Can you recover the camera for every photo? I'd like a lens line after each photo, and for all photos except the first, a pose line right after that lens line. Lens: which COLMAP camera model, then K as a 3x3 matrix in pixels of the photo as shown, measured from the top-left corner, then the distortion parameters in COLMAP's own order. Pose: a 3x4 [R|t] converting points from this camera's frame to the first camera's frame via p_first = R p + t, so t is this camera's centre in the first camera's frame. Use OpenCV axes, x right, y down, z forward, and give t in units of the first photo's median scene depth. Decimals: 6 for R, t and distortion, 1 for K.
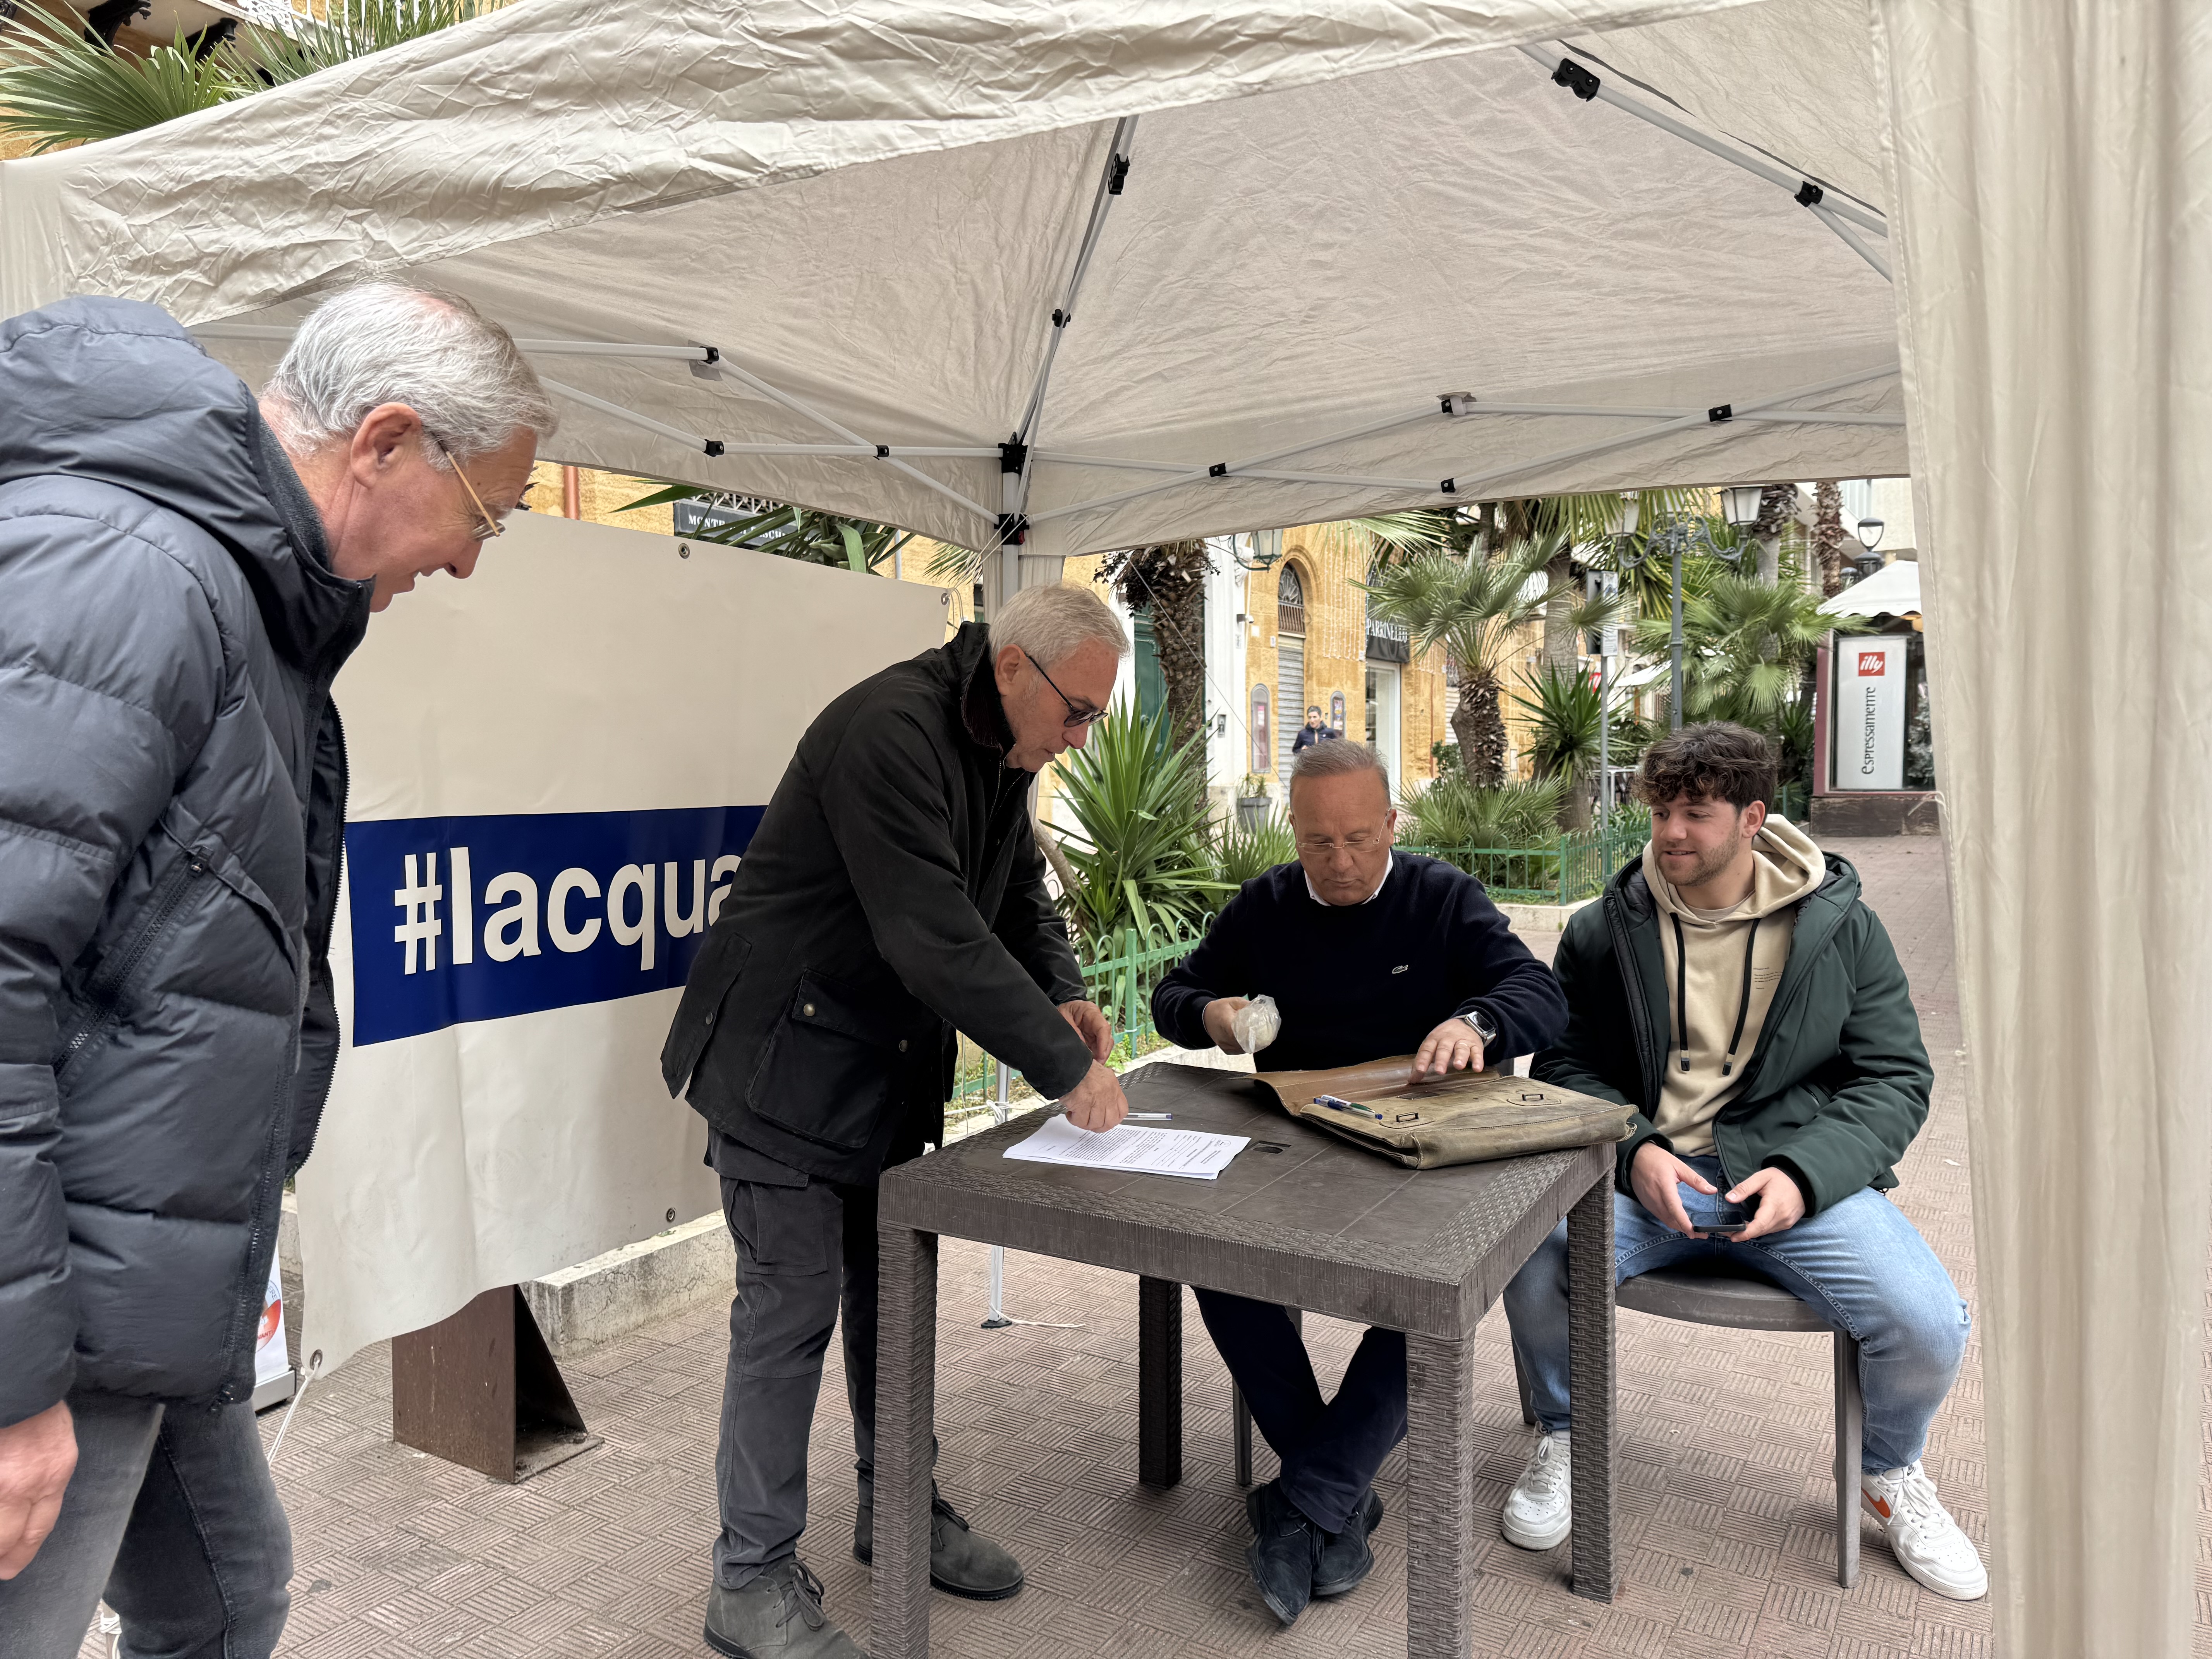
lens RADIAL K [[1548.3, 0, 1104.5], [0, 1548.3, 839.2], [0, 0, 1]] dist [0.040695, -0.045115]
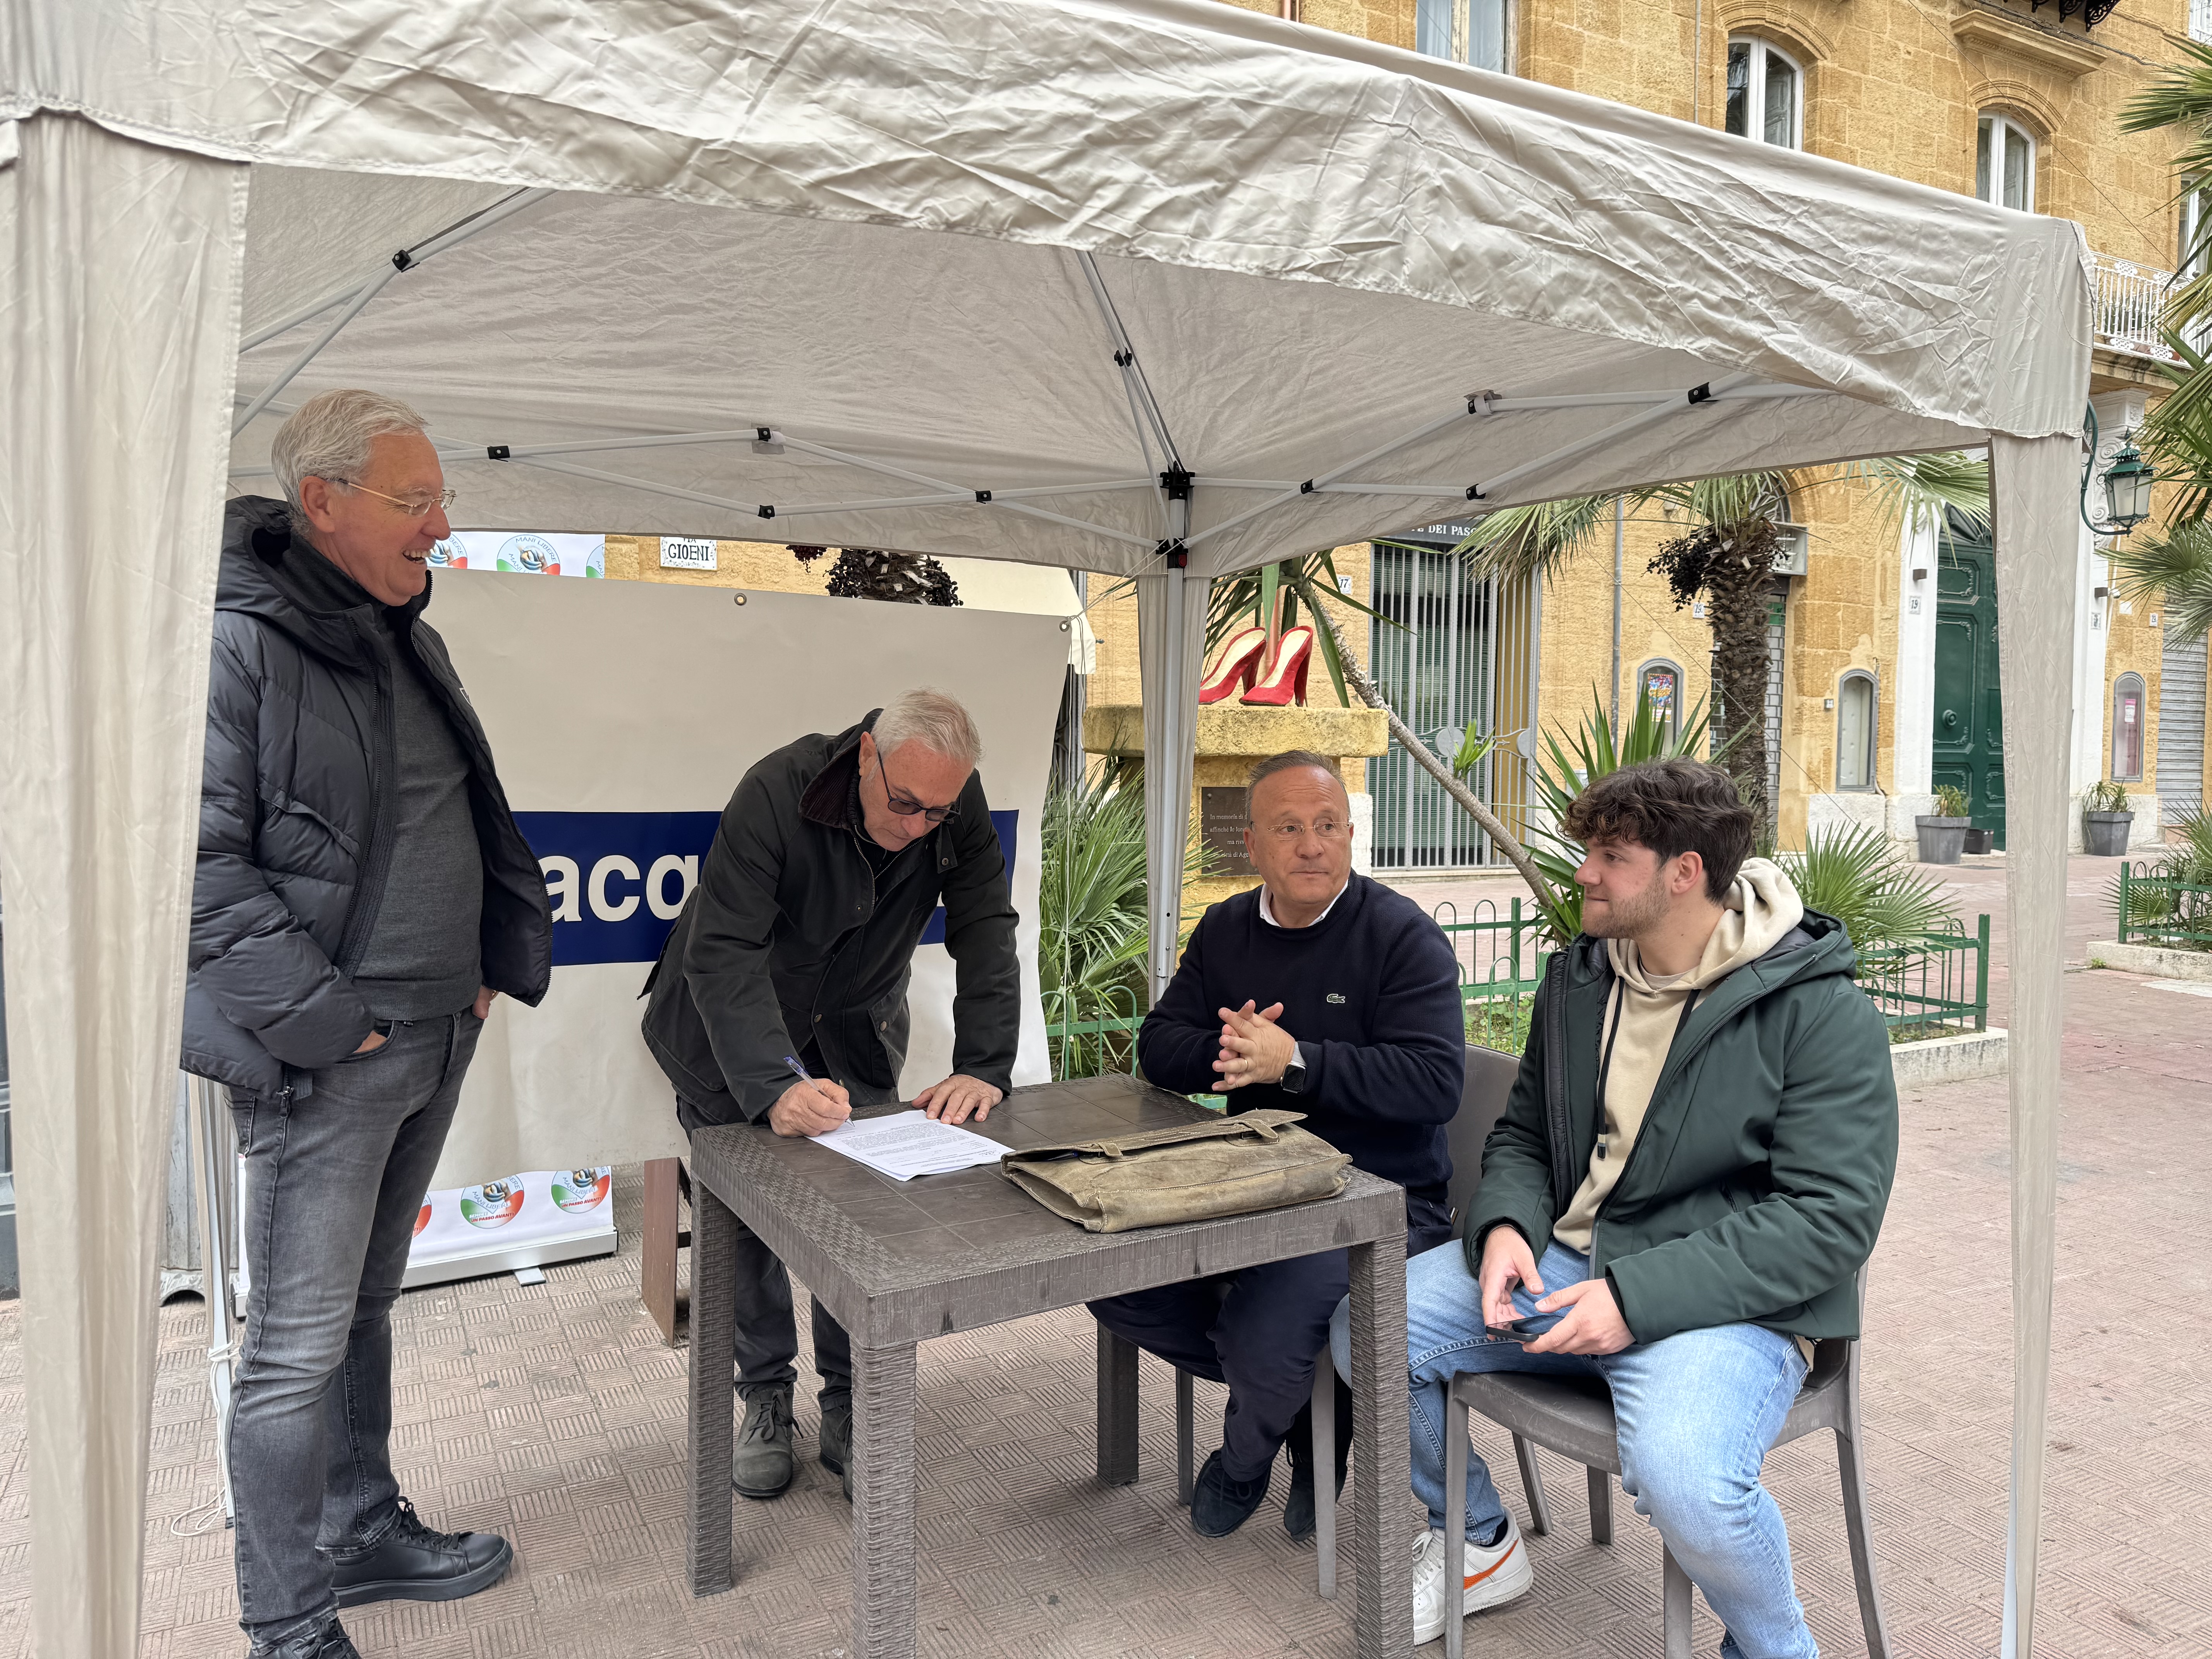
lens RADIAL K [[1548.3, 0, 1113.5], [0, 1548.3, 834.4], [0, 0, 1]] dist [0.040695, -0.045115]
pose [[0.858832, 0.045516, -0.510232, 0.595317], [-0.044359, 0.998911, 0.014444, -0.032280], [0.510334, 0.010229, 0.859916, 0.110463]]
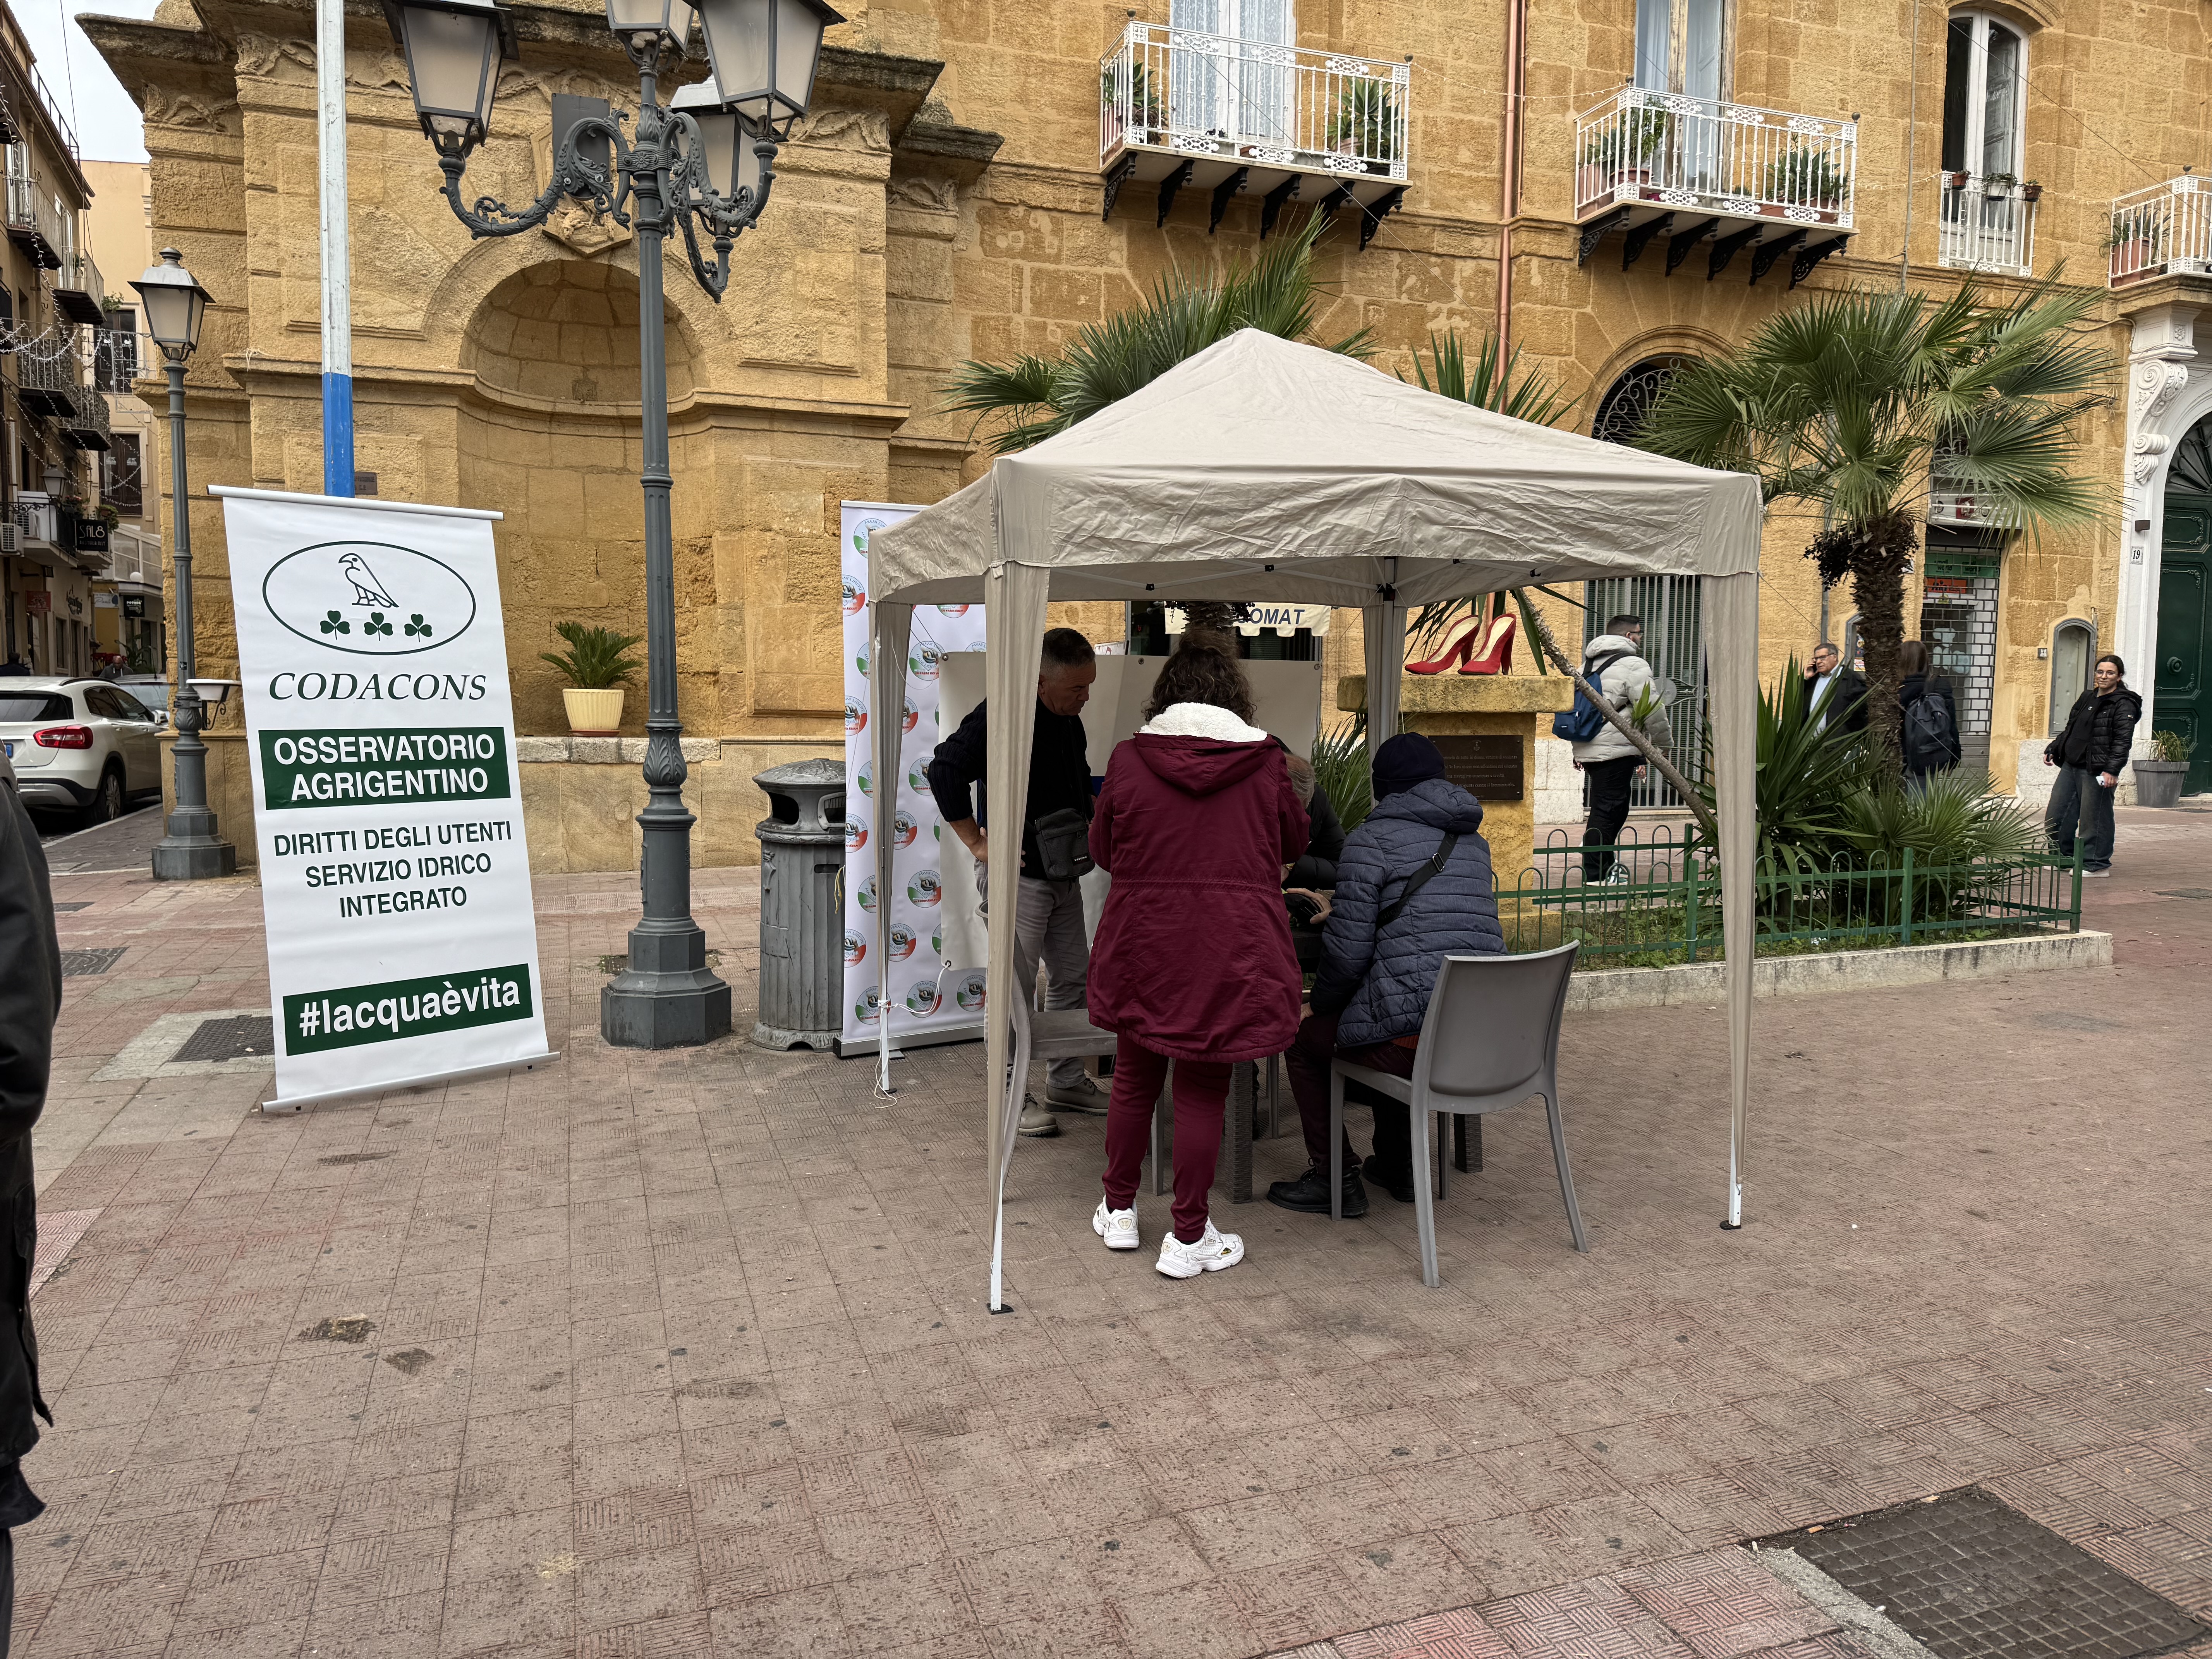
lens RADIAL K [[1548.3, 0, 1109.1], [0, 1548.3, 837.6], [0, 0, 1]] dist [0.040695, -0.045115]
pose [[0.776945, 0.070510, -0.625607, 0.968738], [-0.044315, 0.997369, 0.057375, -0.022419], [0.628006, -0.016854, 0.778026, -0.624008]]
